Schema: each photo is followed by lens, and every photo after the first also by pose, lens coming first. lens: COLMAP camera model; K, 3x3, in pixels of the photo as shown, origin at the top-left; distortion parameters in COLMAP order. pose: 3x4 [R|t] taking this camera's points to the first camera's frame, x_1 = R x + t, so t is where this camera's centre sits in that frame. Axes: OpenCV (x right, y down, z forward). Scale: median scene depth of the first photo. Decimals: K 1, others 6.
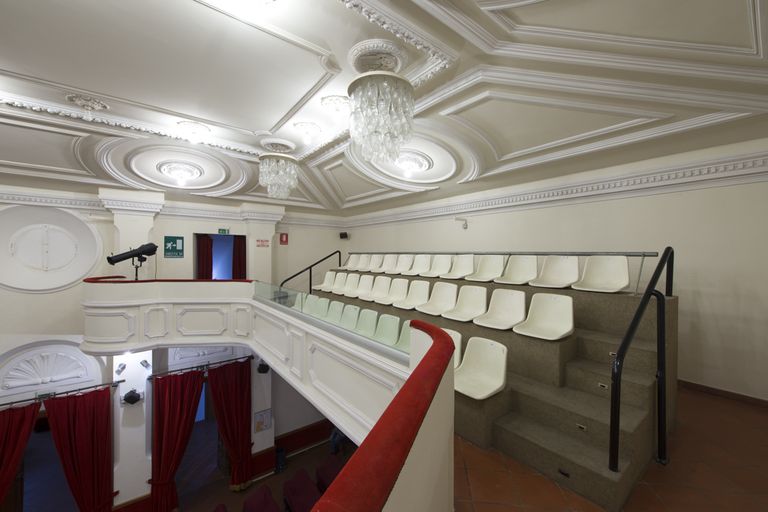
lens RADIAL K [[304.4, 0, 383.7], [0, 304.4, 258.2], [0, 0, 1]] dist [0.006958, -0.001681]
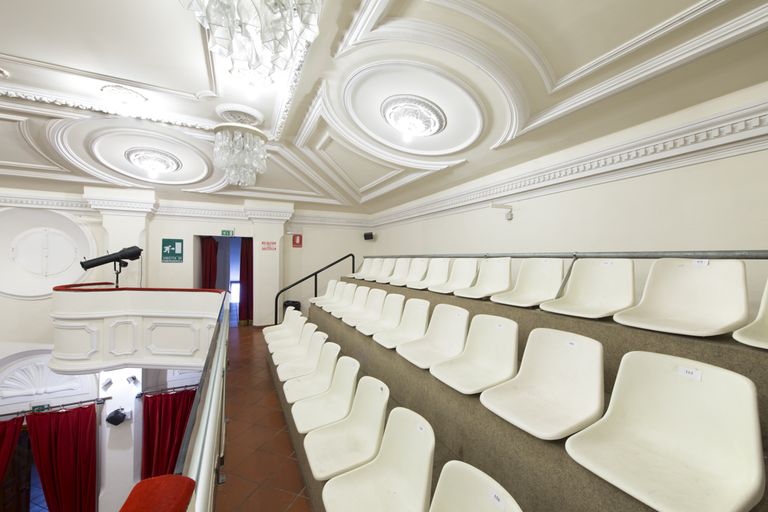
lens RADIAL K [[304.4, 0, 384.3], [0, 304.4, 258.1], [0, 0, 1]] dist [0.006958, -0.001681]
pose [[0.977206, -0.002477, -0.212277, 0.149723], [-0.000616, 0.999895, -0.014504, -0.002003], [0.212291, 0.014304, 0.977102, 0.299973]]
